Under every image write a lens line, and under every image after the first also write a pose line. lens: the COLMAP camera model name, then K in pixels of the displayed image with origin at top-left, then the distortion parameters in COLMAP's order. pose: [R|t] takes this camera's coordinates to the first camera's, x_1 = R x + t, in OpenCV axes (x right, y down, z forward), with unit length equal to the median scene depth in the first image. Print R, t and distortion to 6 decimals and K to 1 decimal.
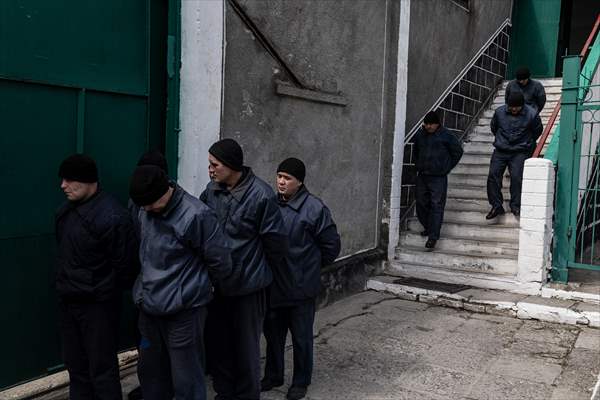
lens RADIAL K [[567.1, 0, 300.0], [0, 567.1, 200.0], [0, 0, 1]] dist [0.003183, -0.000177]
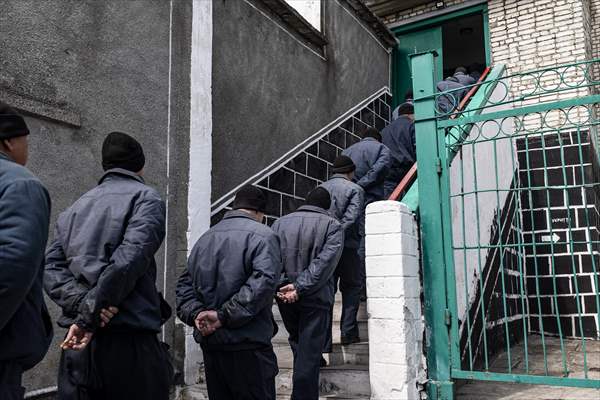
lens RADIAL K [[567.1, 0, 300.0], [0, 567.1, 200.0], [0, 0, 1]] dist [0.003183, -0.000177]
pose [[0.994116, -0.022868, 0.105878, 0.252315], [0.046089, 0.973865, -0.222401, 0.060336], [-0.098025, 0.225973, 0.969189, 0.388029]]
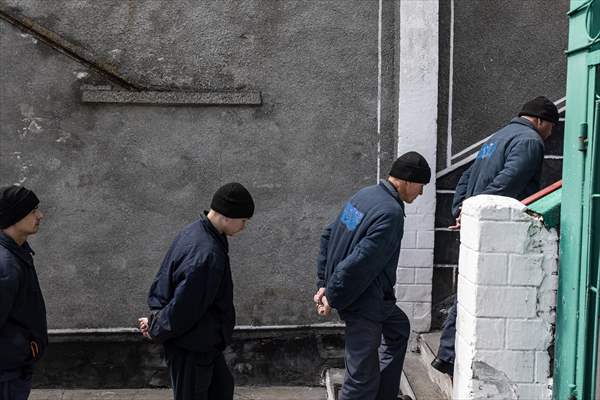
lens RADIAL K [[567.1, 0, 300.0], [0, 567.1, 200.0], [0, 0, 1]] dist [0.003183, -0.000177]
pose [[0.595139, 0.053424, -0.801845, 0.656824], [-0.060289, 0.997944, 0.021743, -0.070017], [0.801358, 0.035402, 0.597137, 0.632087]]
